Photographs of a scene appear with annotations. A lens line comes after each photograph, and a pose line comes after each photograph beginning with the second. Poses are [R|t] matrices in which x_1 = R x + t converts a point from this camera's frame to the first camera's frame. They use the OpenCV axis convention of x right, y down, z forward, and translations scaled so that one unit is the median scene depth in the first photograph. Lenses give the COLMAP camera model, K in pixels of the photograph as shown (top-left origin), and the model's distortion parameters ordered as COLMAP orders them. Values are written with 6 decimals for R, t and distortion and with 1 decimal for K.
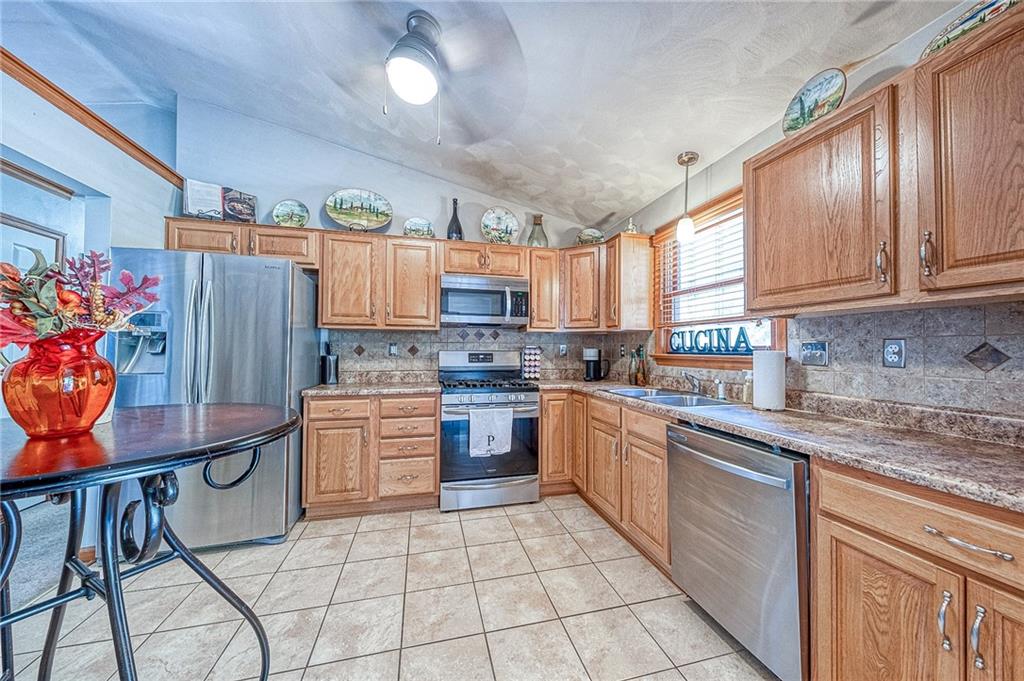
lens RADIAL K [[355.2, 0, 512.0], [0, 355.2, 340.5], [0, 0, 1]] dist [0.000029, -0.000002]
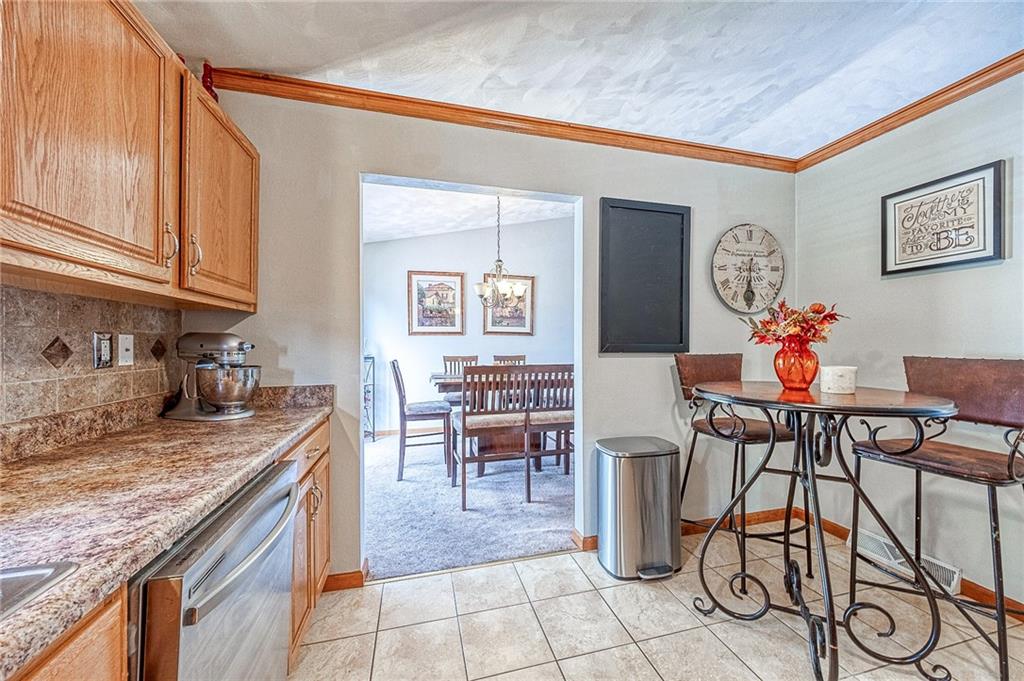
lens RADIAL K [[372.7, 0, 512.0], [0, 372.7, 340.5], [0, 0, 1]] dist [0.000064, 0.000003]
pose [[-0.999949, -0.005215, -0.008625, 0.190467], [-0.004941, 0.999492, -0.031478, 0.038741], [0.008785, -0.031434, -0.999467, 1.883391]]
